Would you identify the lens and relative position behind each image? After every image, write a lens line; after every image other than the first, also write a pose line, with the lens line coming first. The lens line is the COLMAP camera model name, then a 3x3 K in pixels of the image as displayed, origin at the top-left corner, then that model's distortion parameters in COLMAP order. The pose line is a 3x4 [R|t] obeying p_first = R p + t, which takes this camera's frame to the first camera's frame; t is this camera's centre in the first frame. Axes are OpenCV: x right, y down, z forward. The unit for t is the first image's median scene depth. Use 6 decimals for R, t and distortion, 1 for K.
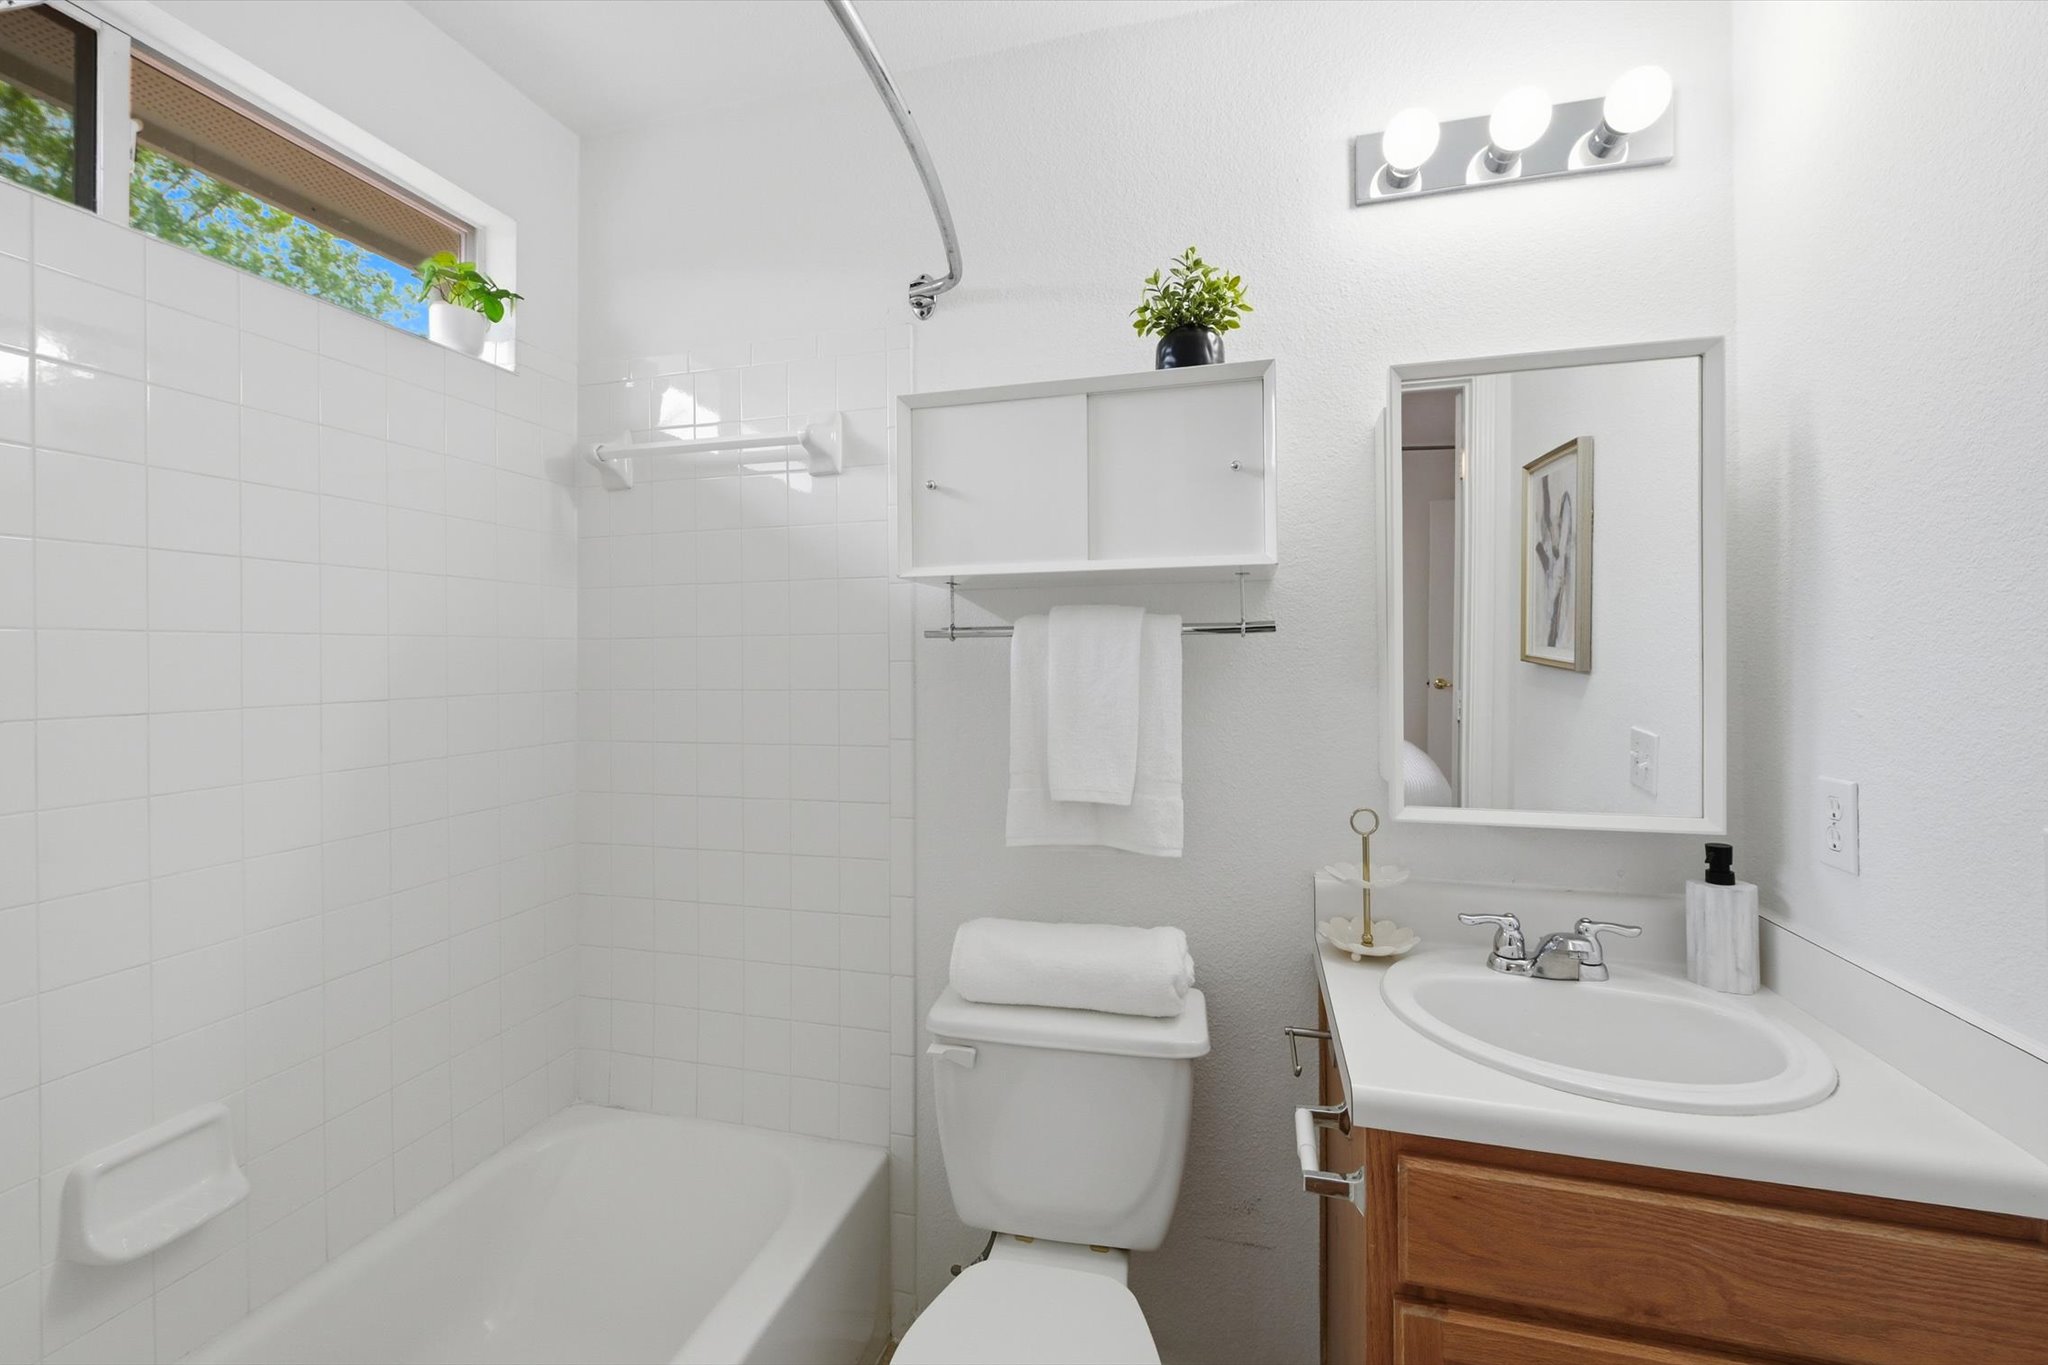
lens RADIAL K [[849.6, 0, 1052.5], [0, 849.6, 659.0], [0, 0, 1]] dist [-0.003079, -0.001183]
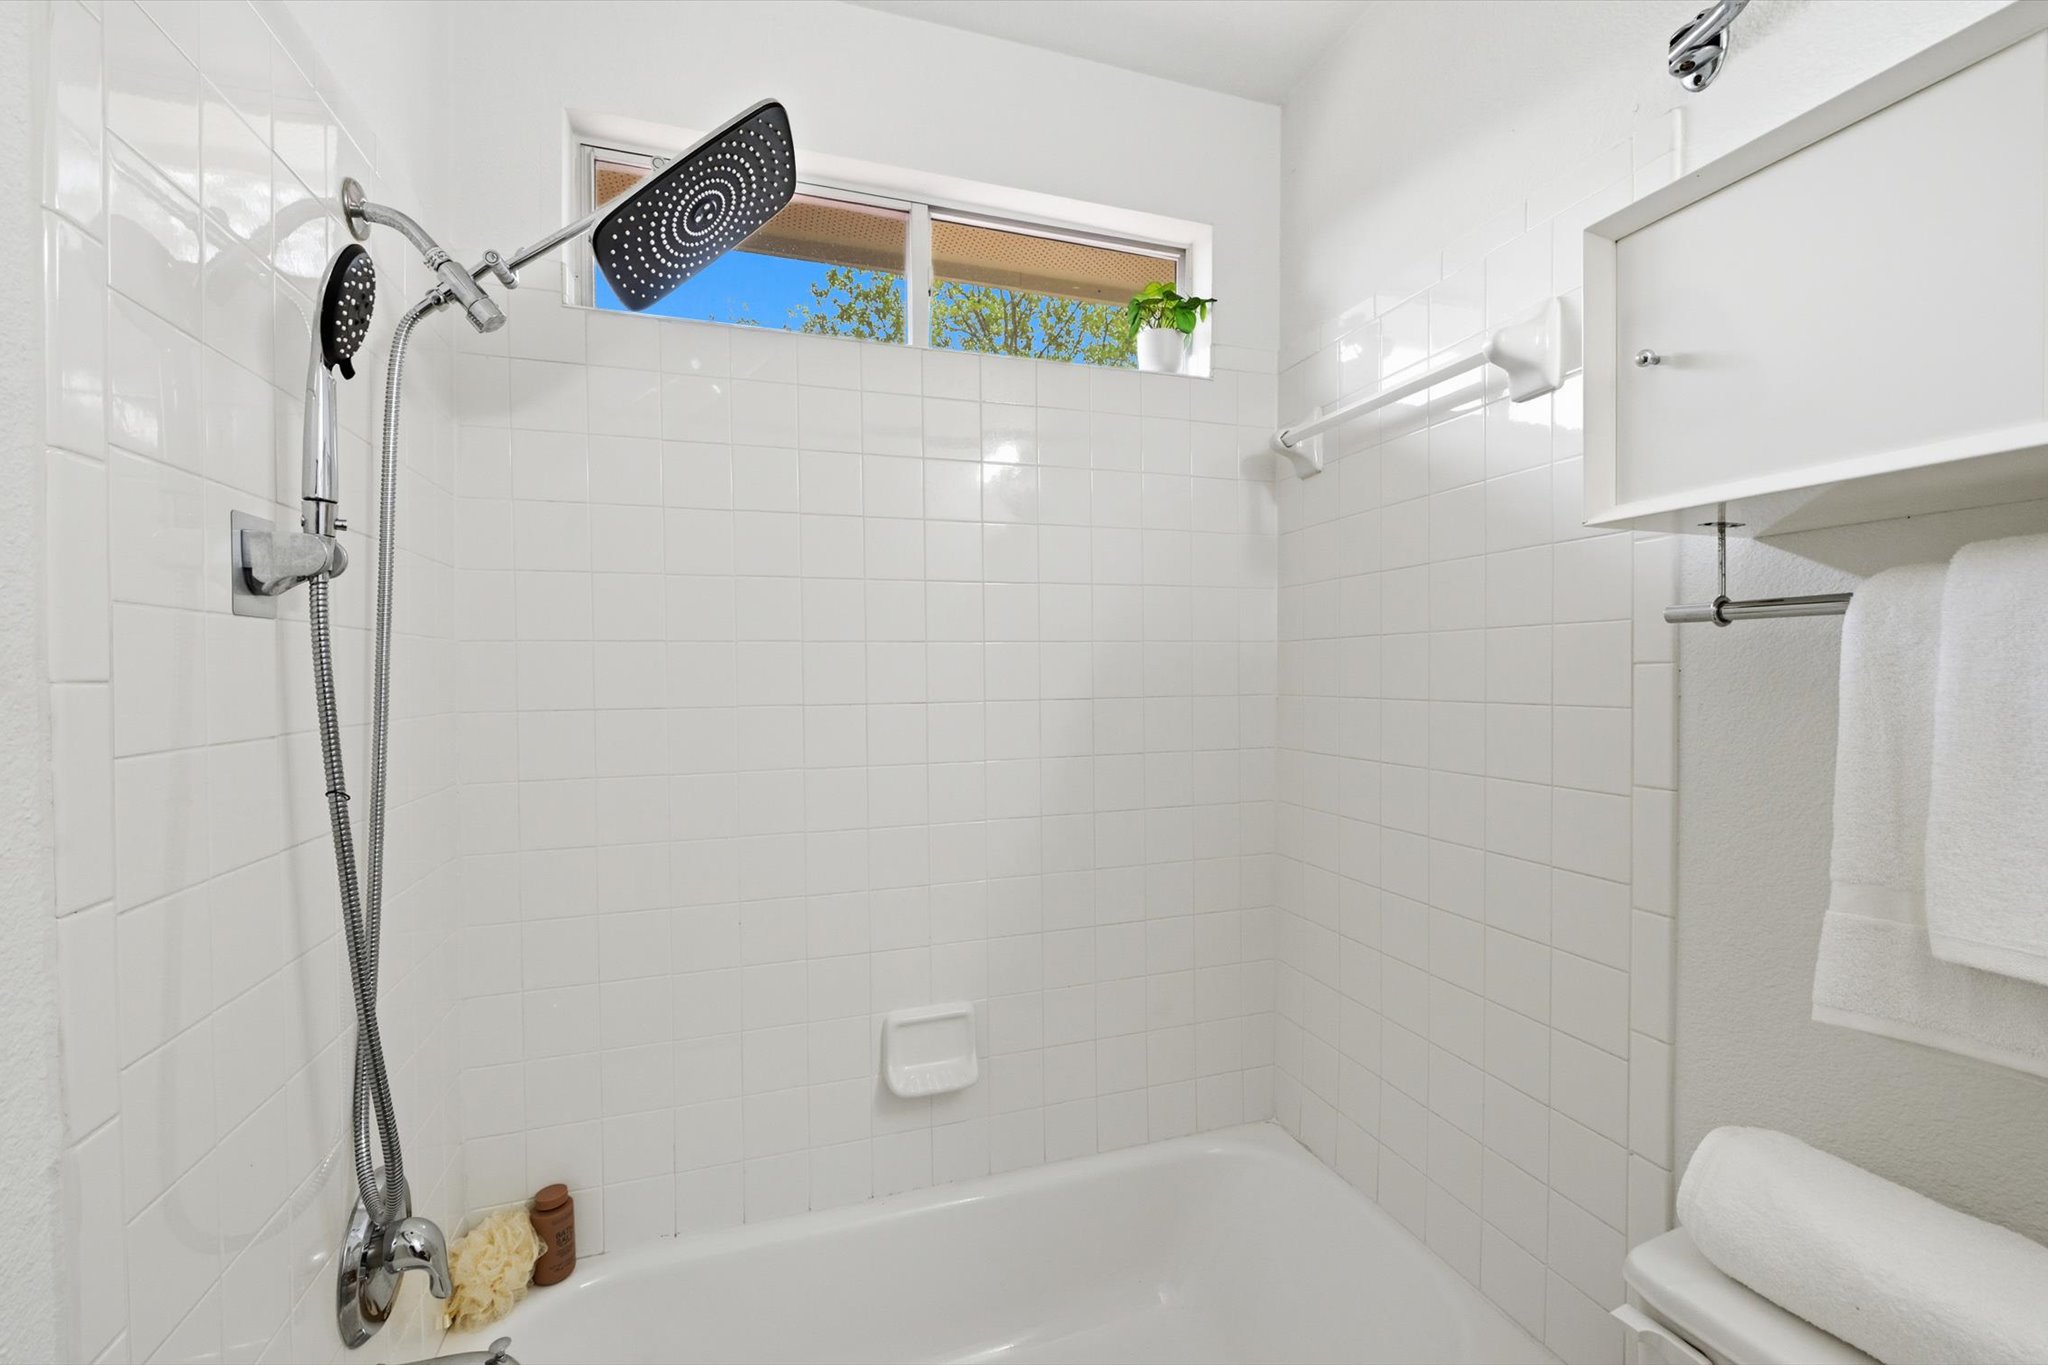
lens RADIAL K [[849.6, 0, 1020.4], [0, 849.6, 685.6], [0, 0, 1]] dist [-0.003079, -0.001183]
pose [[0.514299, 0.017327, -0.857436, 0.123859], [0.001854, 0.999771, 0.021315, 0.005397], [0.857609, -0.012552, 0.514149, 0.295666]]
